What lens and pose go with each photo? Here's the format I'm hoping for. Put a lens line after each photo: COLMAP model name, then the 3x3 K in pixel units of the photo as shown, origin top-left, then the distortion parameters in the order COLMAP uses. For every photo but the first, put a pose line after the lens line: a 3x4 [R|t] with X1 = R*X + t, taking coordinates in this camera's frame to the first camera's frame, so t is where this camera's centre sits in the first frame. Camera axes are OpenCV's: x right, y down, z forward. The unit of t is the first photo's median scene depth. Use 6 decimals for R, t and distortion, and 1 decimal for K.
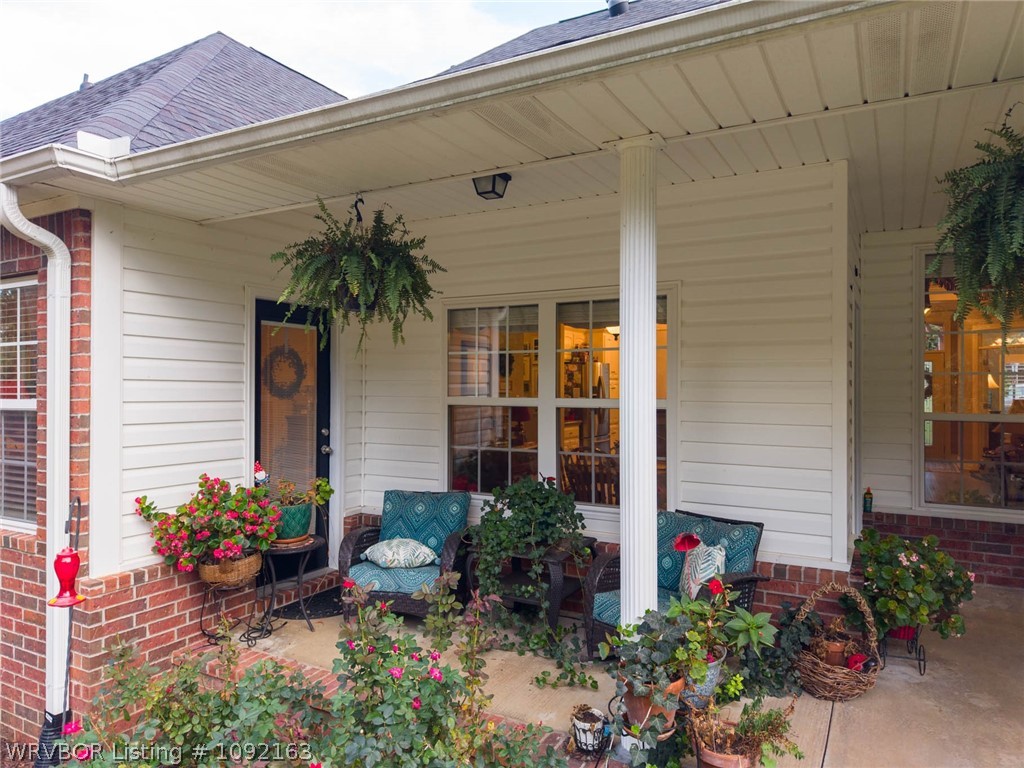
lens RADIAL K [[697.9, 0, 512.4], [0, 697.9, 386.2], [0, 0, 1]] dist [0.004622, 0.000030]
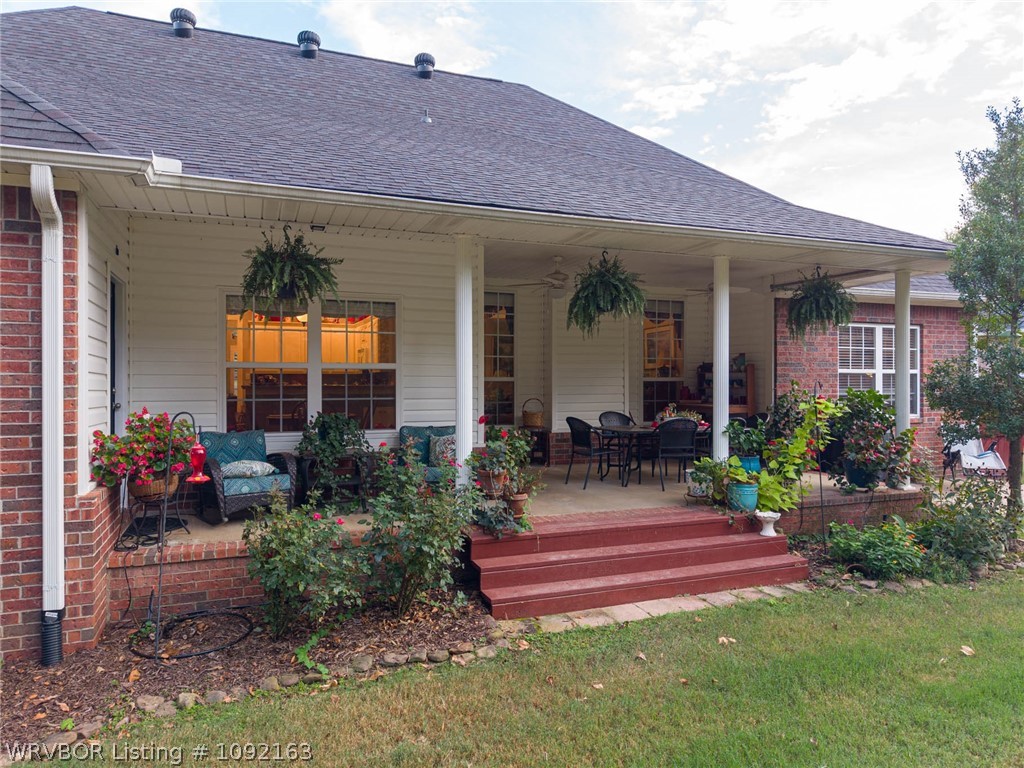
lens RADIAL K [[697.9, 0, 512.4], [0, 697.9, 386.2], [0, 0, 1]] dist [0.004622, 0.000030]
pose [[0.636561, -0.006359, 0.771200, -1.022780], [0.004904, 0.999979, 0.004197, 0.079451], [-0.771211, 0.001111, 0.636579, -0.346941]]
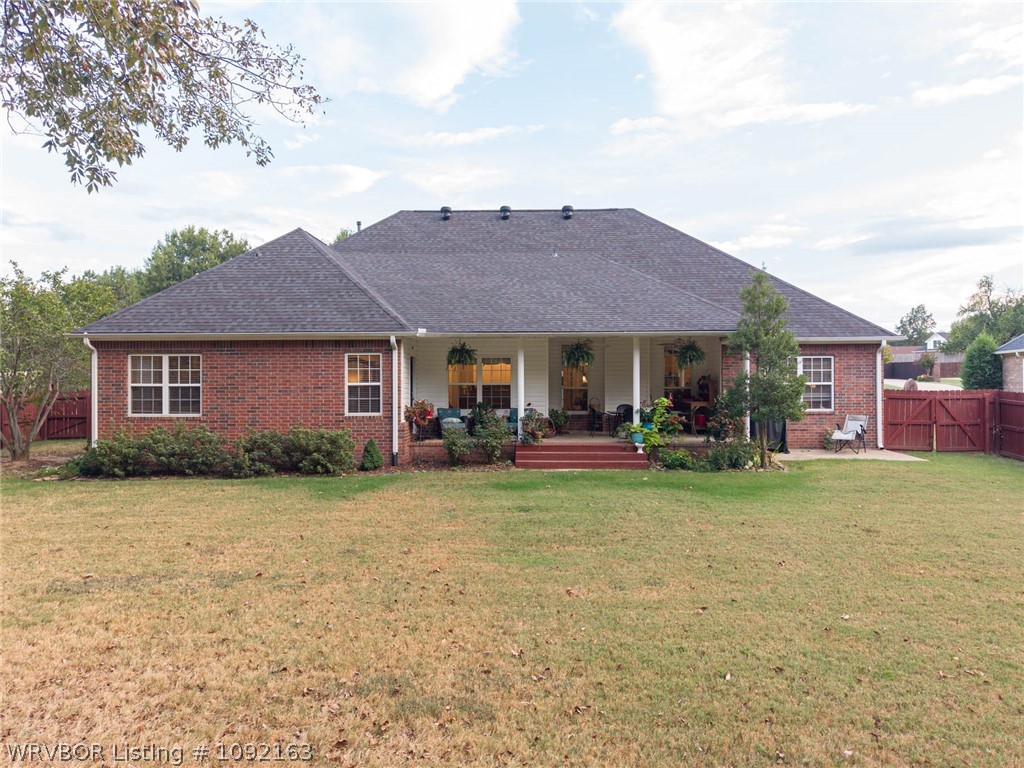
lens RADIAL K [[702.3, 0, 494.5], [0, 702.3, 381.4], [0, 0, 1]] dist [0.092050, 0.000434]
pose [[0.903397, -0.001305, 0.428804, -1.913288], [0.005323, 0.999952, -0.008171, 0.053655], [-0.428773, 0.009664, 0.903361, -3.178803]]
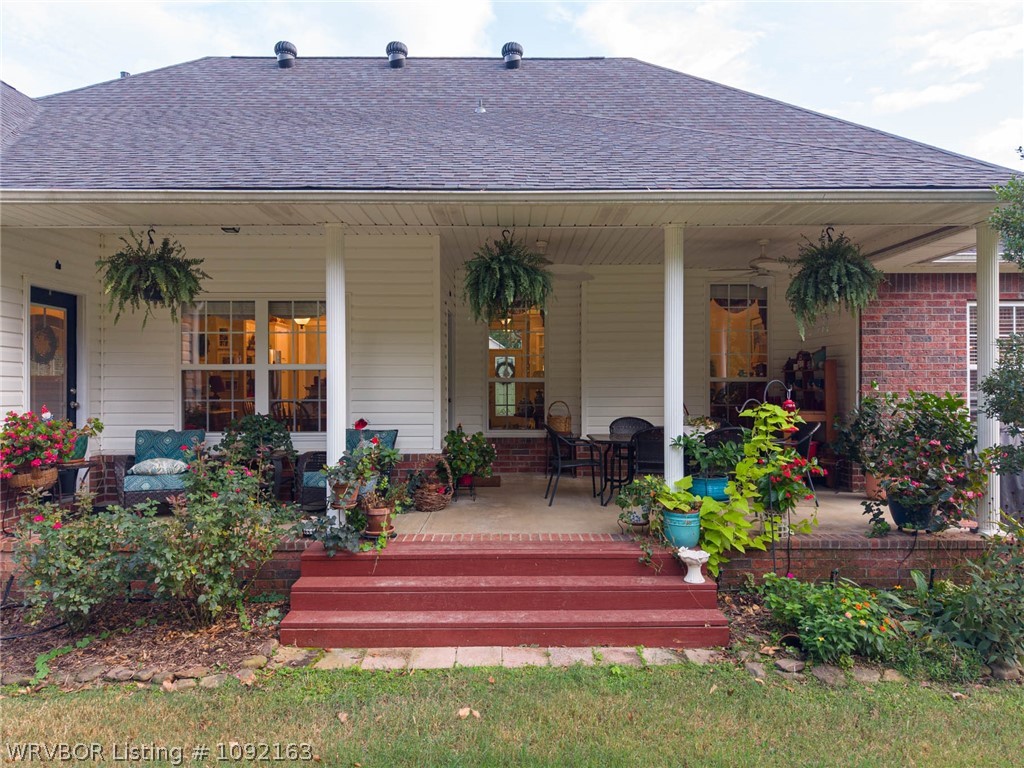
lens RADIAL K [[697.9, 0, 512.4], [0, 697.9, 386.2], [0, 0, 1]] dist [0.004622, 0.000030]
pose [[0.876372, -0.004911, 0.481609, -0.248247], [0.005736, 0.999984, -0.000242, 0.085311], [-0.481600, 0.002974, 0.876386, -0.724514]]
